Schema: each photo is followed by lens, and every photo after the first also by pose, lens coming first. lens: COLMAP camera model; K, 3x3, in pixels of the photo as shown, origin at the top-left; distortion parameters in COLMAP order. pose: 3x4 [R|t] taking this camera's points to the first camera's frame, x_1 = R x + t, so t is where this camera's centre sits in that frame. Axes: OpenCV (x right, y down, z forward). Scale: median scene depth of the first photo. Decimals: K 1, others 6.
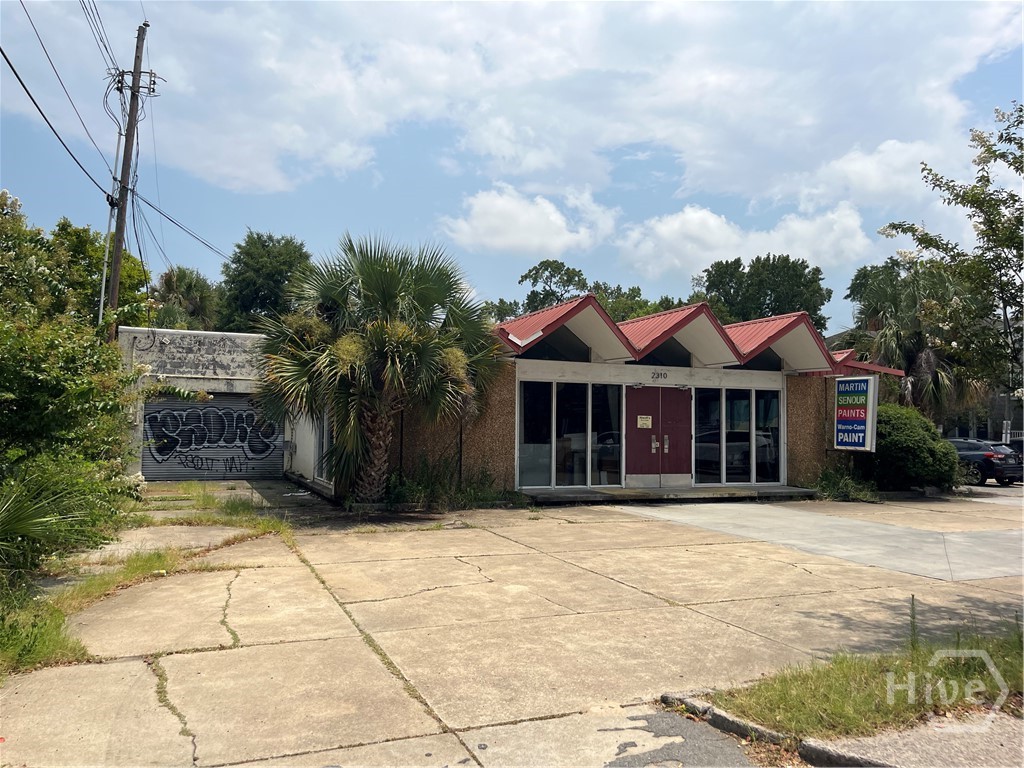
lens RADIAL K [[750.1, 0, 512.0], [0, 750.1, 384.0], [0, 0, 1]] dist [-0.015120, 0.000686]
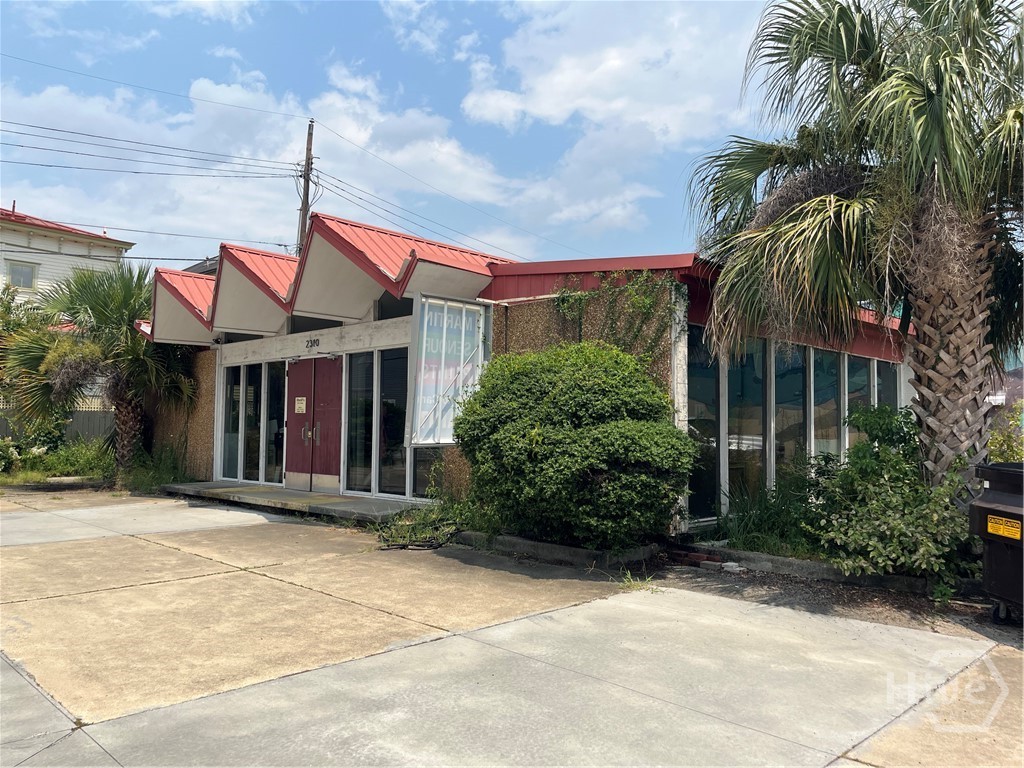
lens RADIAL K [[779.2, 0, 538.5], [0, 779.2, 387.6], [0, 0, 1]] dist [0.093996, -0.179932]
pose [[0.412100, -0.064138, -0.908878, 0.985711], [0.041054, 0.997813, -0.051799, 0.081913], [0.910213, -0.015967, 0.413832, 0.859659]]
